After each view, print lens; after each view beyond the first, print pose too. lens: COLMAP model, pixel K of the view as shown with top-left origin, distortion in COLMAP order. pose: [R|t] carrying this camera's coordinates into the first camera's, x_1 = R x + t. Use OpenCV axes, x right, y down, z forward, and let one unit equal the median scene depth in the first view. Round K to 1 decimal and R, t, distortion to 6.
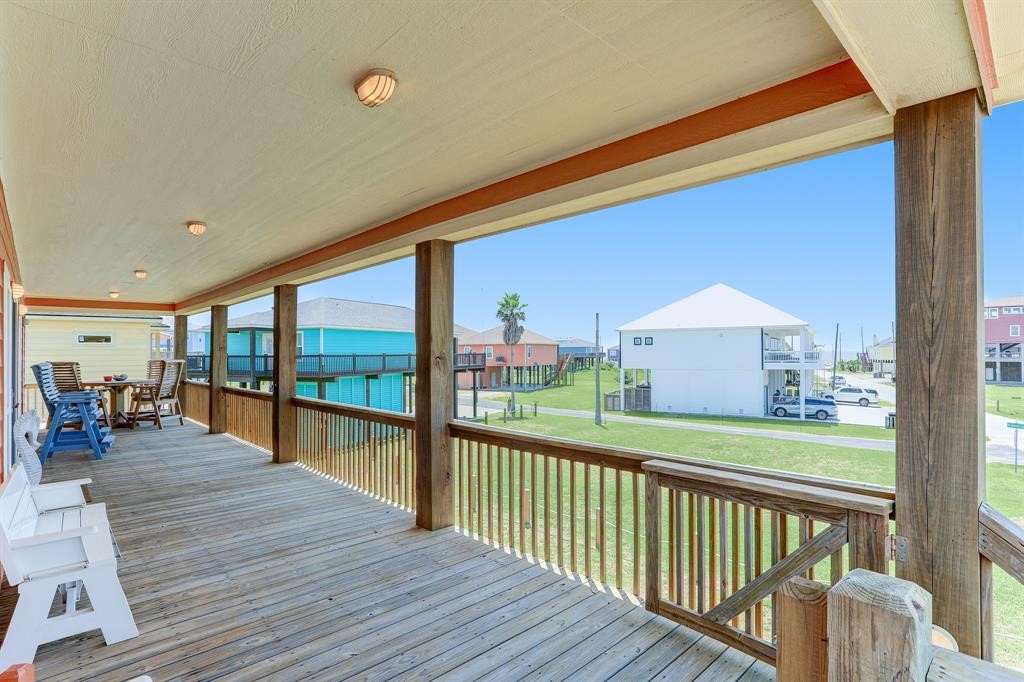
lens RADIAL K [[515.8, 0, 510.2], [0, 515.8, 338.3], [0, 0, 1]] dist [-0.038396, 0.005526]
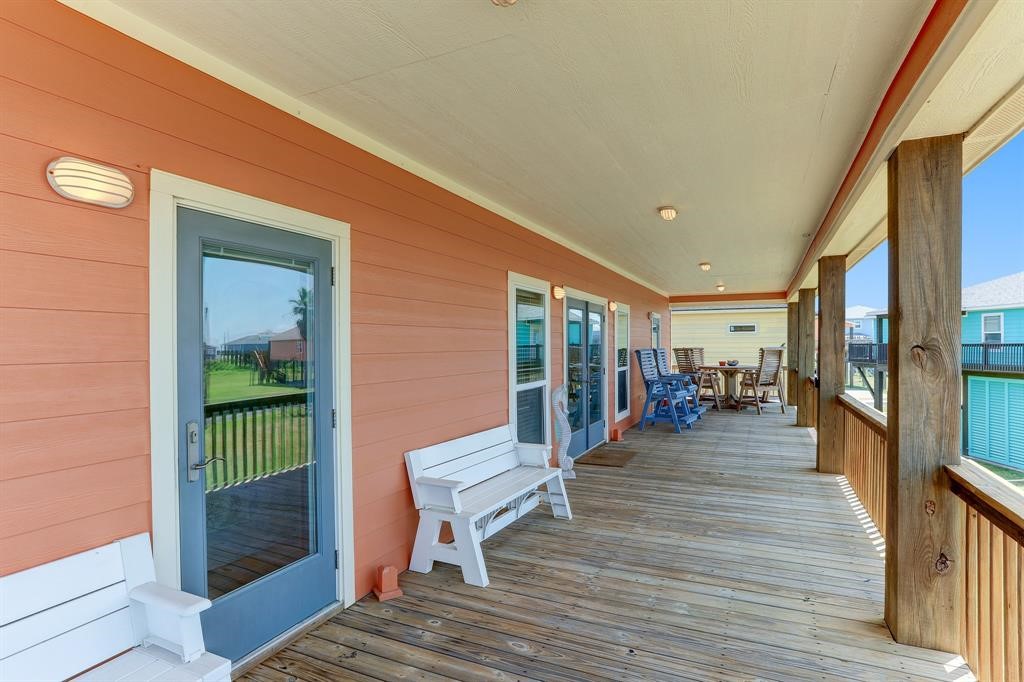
lens RADIAL K [[515.8, 0, 513.7], [0, 515.8, 342.9], [0, 0, 1]] dist [-0.038396, 0.005526]
pose [[0.366185, 0.004257, -0.930532, 0.204759], [0.025976, 0.999553, 0.014794, 0.012864], [0.930179, -0.029589, 0.365911, 0.368211]]
